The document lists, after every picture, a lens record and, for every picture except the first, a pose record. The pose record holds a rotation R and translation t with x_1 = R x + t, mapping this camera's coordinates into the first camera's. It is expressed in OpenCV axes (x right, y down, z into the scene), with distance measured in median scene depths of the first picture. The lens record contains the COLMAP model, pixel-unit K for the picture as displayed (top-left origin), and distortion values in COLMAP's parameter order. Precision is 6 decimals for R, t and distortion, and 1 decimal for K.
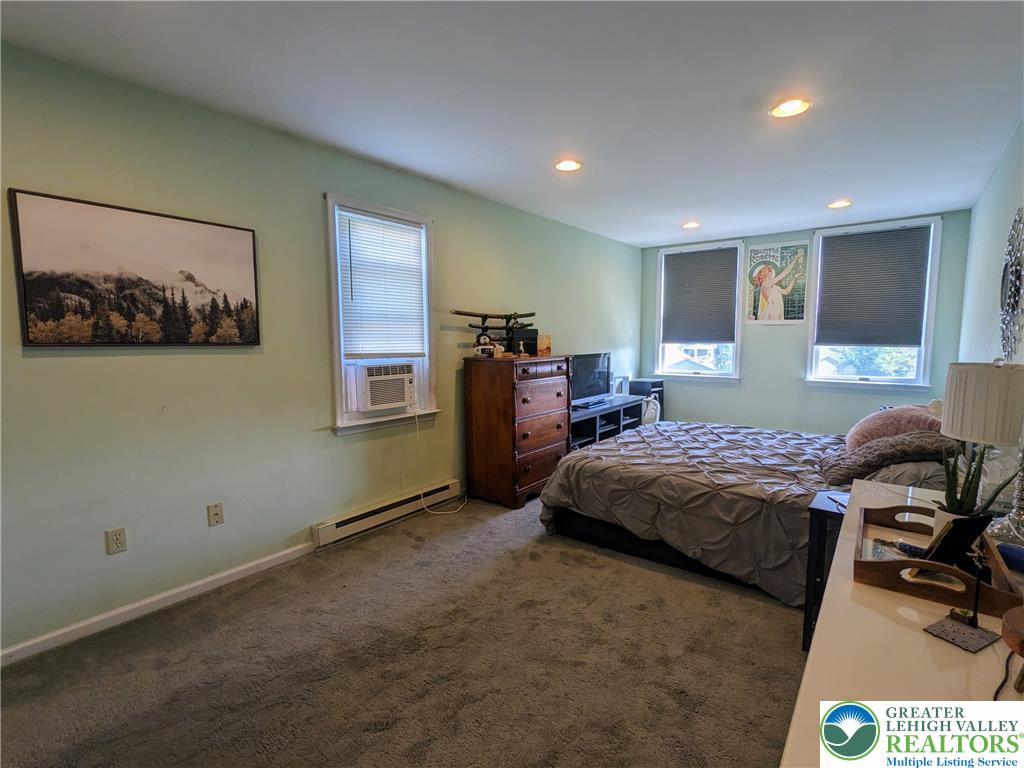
lens RADIAL K [[489.5, 0, 514.2], [0, 489.5, 386.4], [0, 0, 1]] dist [-0.003457, -0.000450]
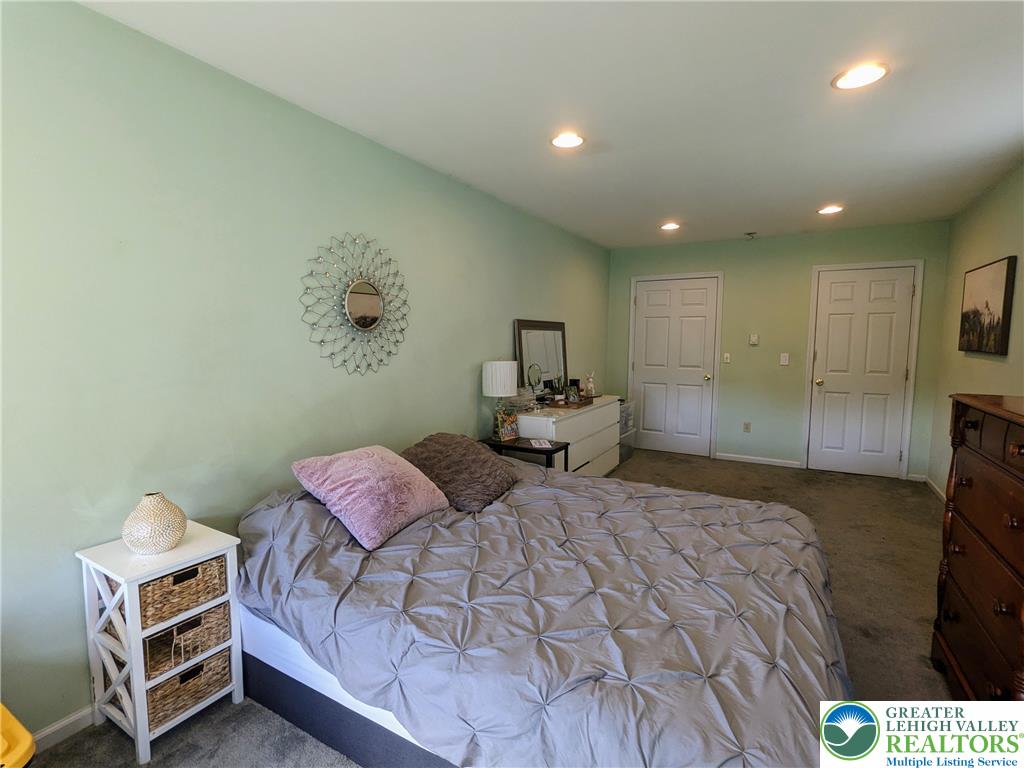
lens RADIAL K [[489.5, 0, 511.5], [0, 489.5, 382.6], [0, 0, 1]] dist [-0.003457, -0.000450]
pose [[-0.991510, 0.013392, -0.129336, 0.579379], [-0.011331, 0.981999, 0.188547, -0.168408], [0.129533, 0.188412, -0.973510, 1.486176]]
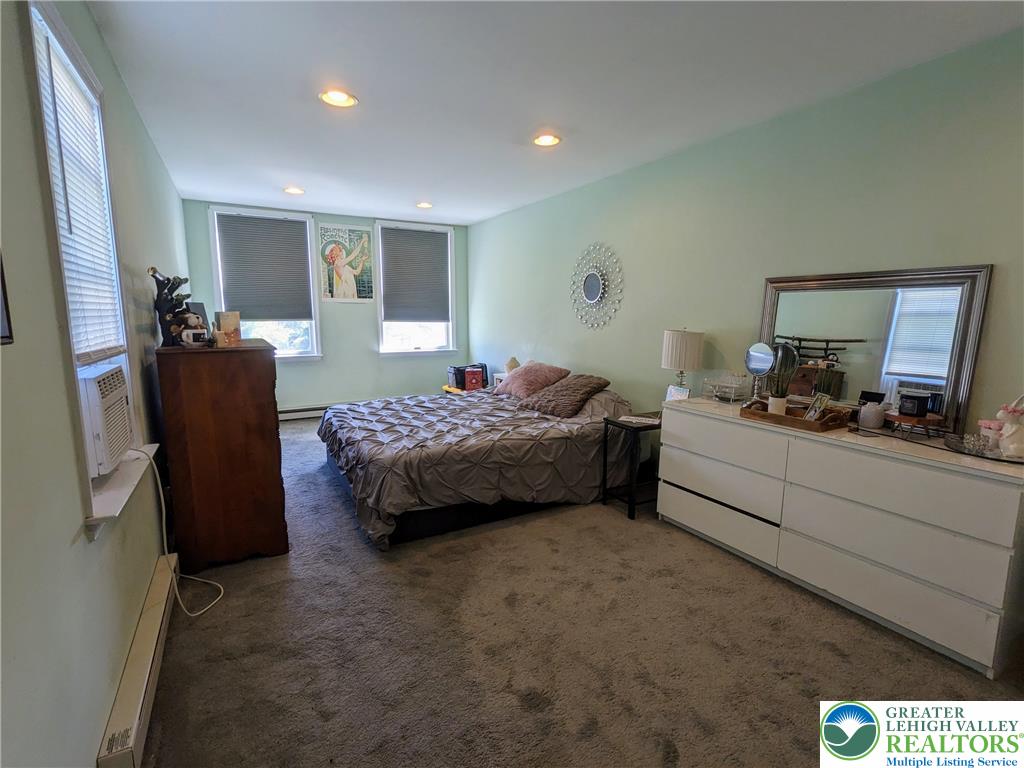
lens RADIAL K [[489.5, 0, 513.7], [0, 489.5, 386.6], [0, 0, 1]] dist [-0.003457, -0.000450]
pose [[0.391618, -0.133637, 0.910372, -0.506279], [0.090031, 0.990215, 0.106629, -0.041891], [-0.915713, 0.040204, 0.399817, 0.396753]]
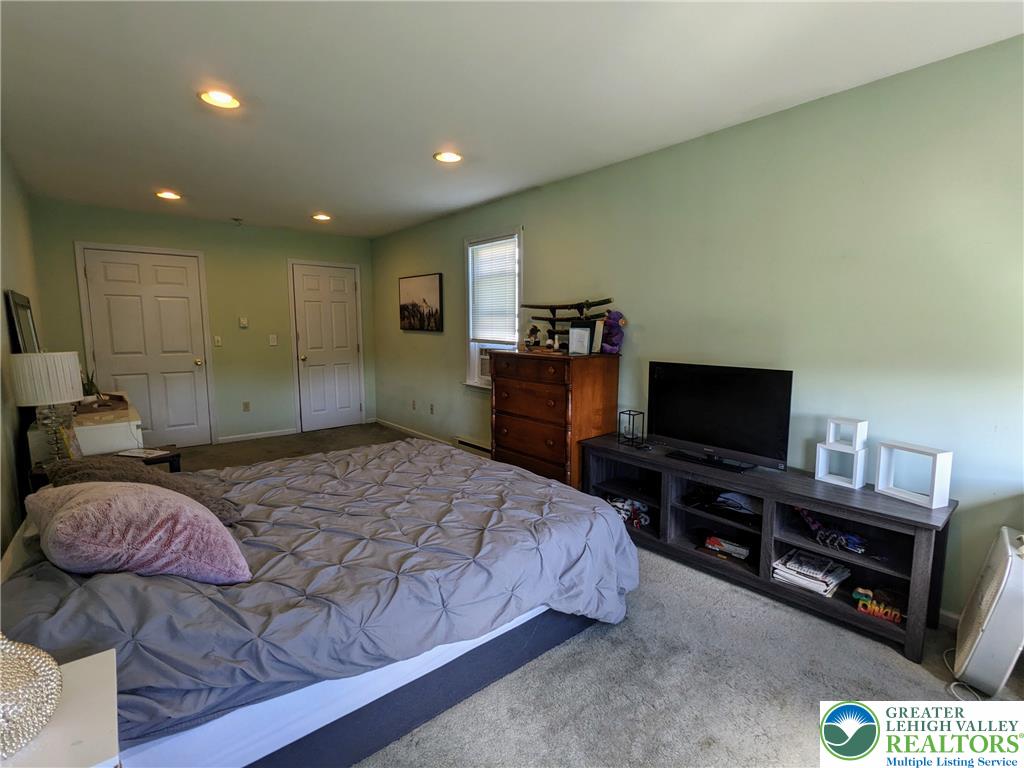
lens RADIAL K [[489.5, 0, 513.1], [0, 489.5, 385.4], [0, 0, 1]] dist [-0.003457, -0.000450]
pose [[-0.215374, 0.125482, -0.968436, 1.007649], [-0.099799, 0.983689, 0.149654, -0.145463], [0.971419, 0.128881, -0.199338, 1.275423]]
